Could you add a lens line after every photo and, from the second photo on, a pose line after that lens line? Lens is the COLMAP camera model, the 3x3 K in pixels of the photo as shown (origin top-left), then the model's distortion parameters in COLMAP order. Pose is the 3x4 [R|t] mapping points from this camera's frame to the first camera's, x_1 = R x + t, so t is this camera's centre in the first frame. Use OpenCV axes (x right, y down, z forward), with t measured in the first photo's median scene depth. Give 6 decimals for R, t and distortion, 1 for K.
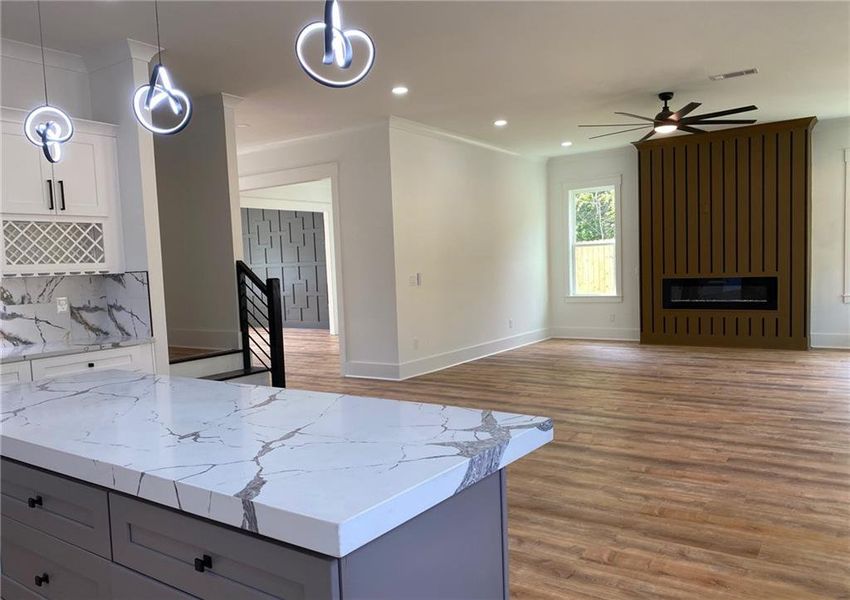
lens RADIAL K [[648.8, 0, 425.1], [0, 648.8, 314.7], [0, 0, 1]] dist [0.006352, -0.003171]
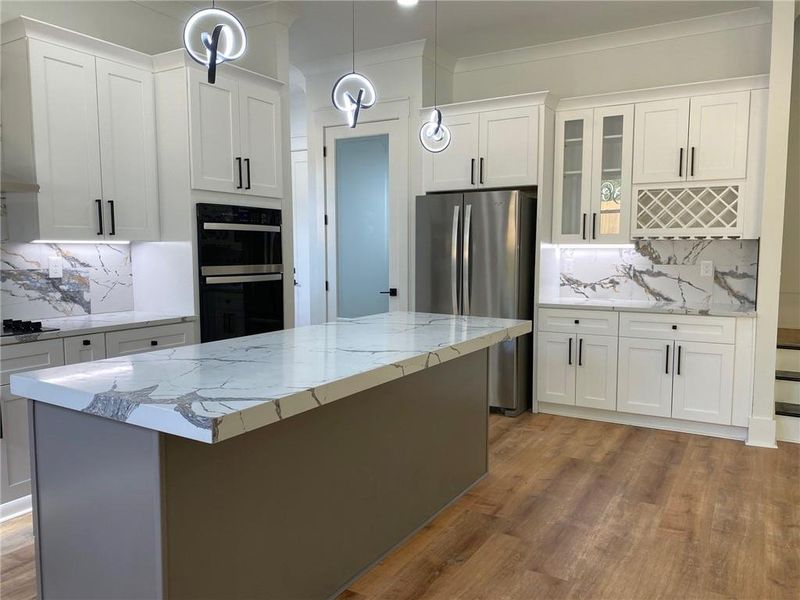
lens RADIAL K [[615.8, 0, 400.8], [0, 615.8, 303.2], [0, 0, 1]] dist [0.020789, -0.008647]
pose [[0.082253, 0.130904, -0.987977, 0.289037], [-0.083703, 0.988741, 0.124037, -0.032113], [0.993090, 0.072494, 0.092284, 0.337215]]
